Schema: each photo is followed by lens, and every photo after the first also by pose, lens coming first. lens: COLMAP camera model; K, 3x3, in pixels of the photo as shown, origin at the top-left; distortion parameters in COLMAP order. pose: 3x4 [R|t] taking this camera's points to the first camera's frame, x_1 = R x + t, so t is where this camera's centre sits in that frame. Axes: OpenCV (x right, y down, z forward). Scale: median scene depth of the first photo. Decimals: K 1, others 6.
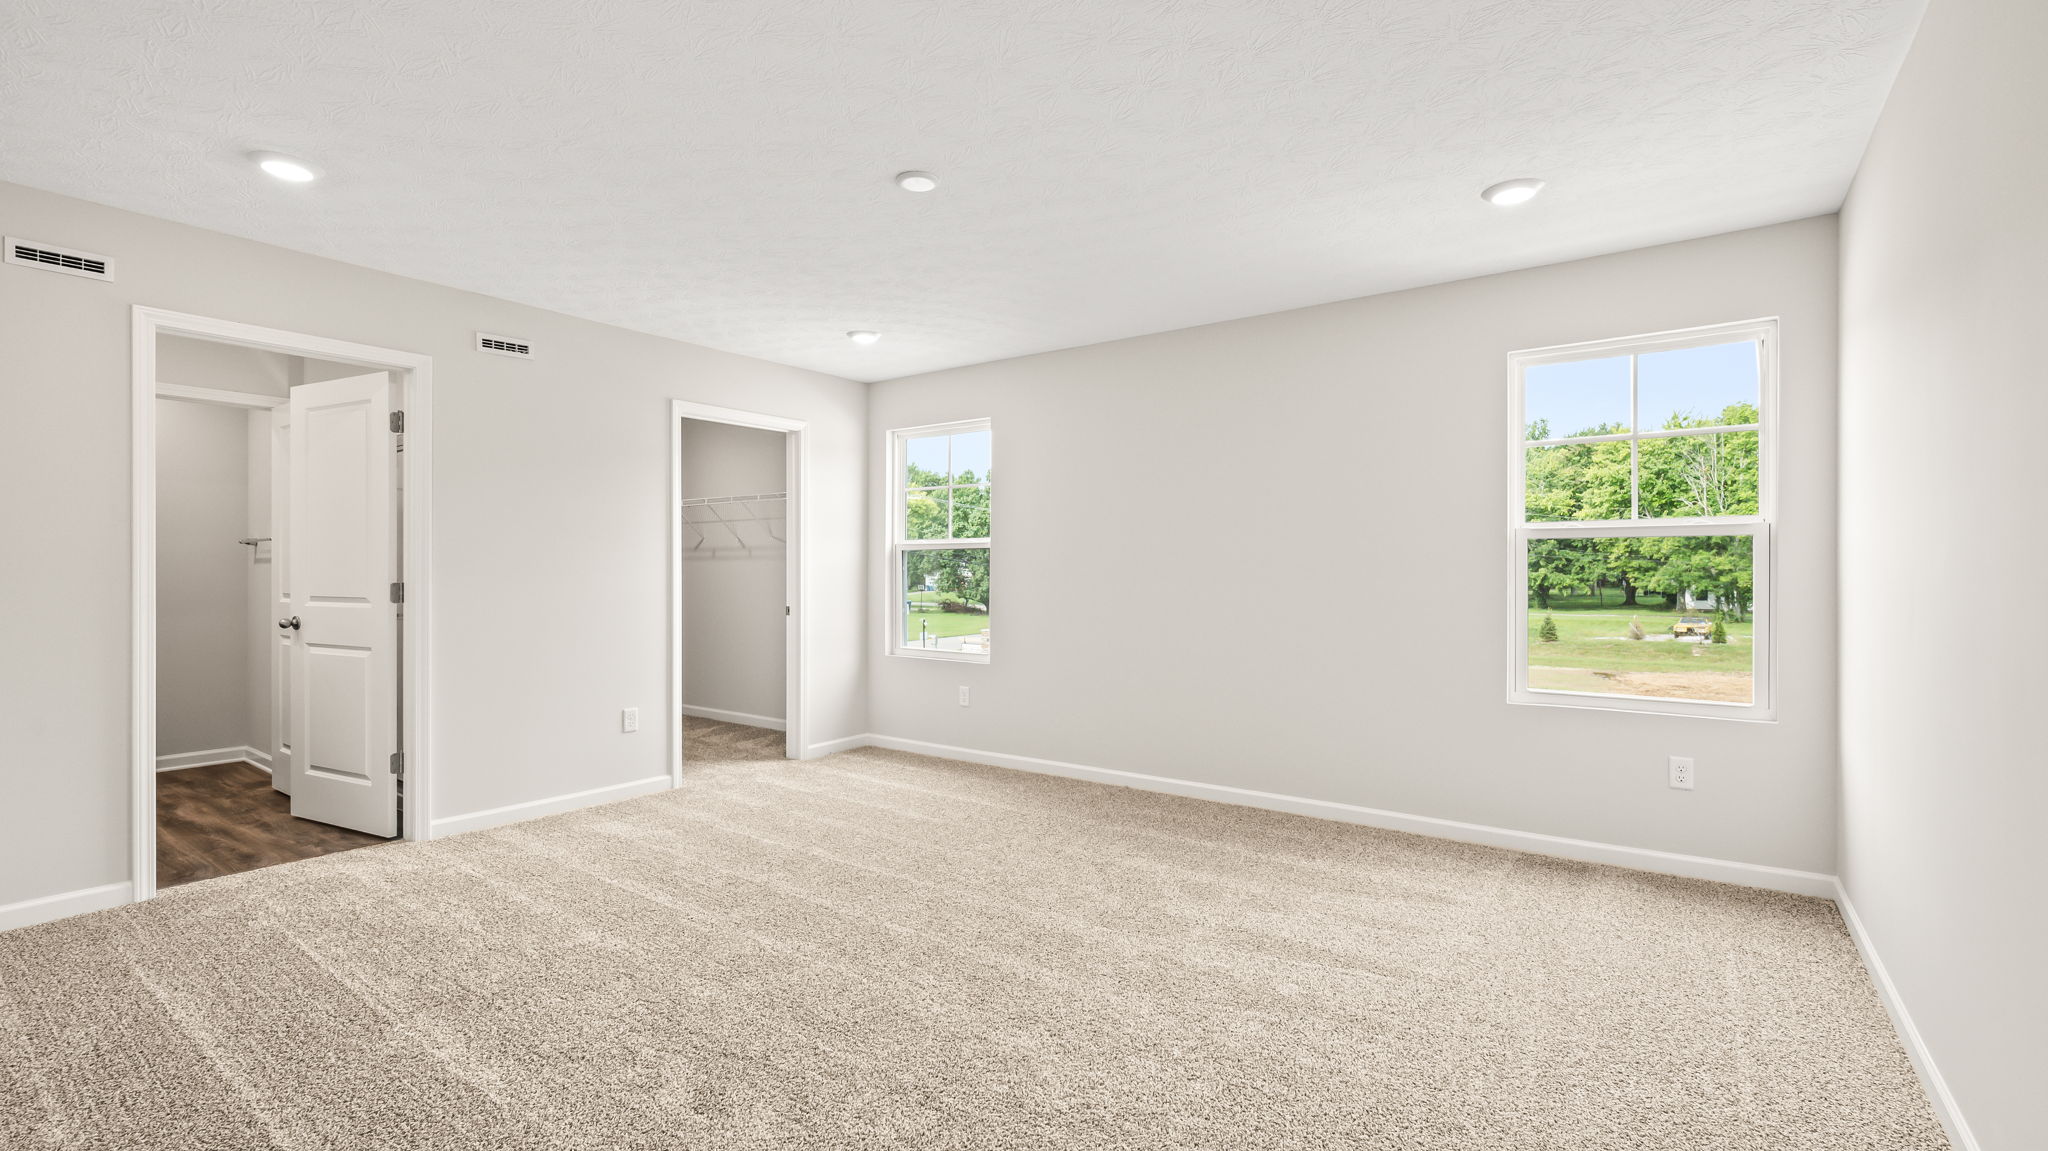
lens RADIAL K [[899.1, 0, 1018.8], [0, 899.1, 573.1], [0, 0, 1]] dist [-0.004191, 0.000491]
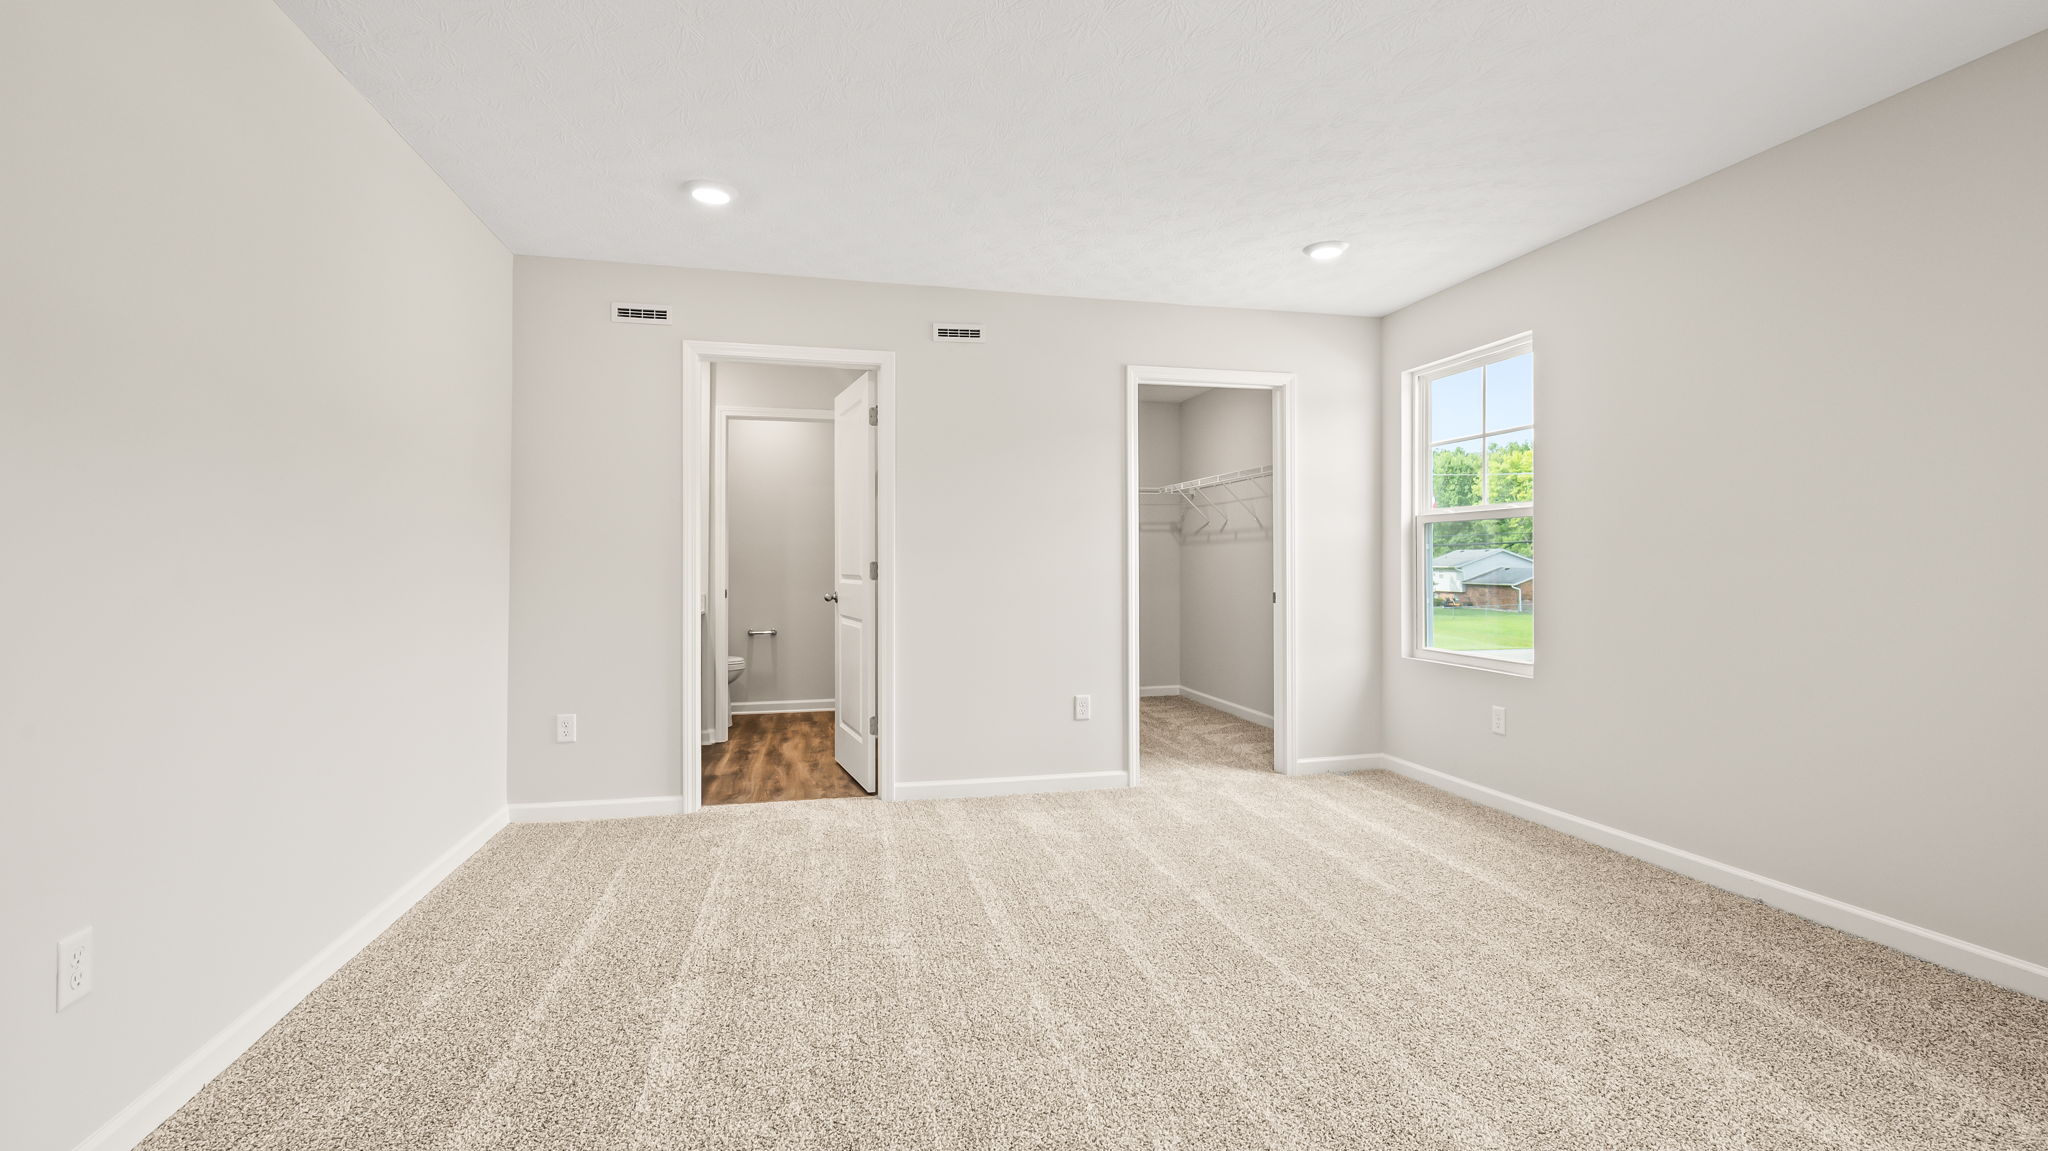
lens RADIAL K [[899.1, 0, 1031.1], [0, 899.1, 563.3], [0, 0, 1]] dist [-0.004191, 0.000491]
pose [[0.765190, -0.004235, -0.643790, 0.161350], [0.001933, 0.999989, -0.004282, 0.017131], [0.643801, 0.002032, 0.765190, 0.274169]]
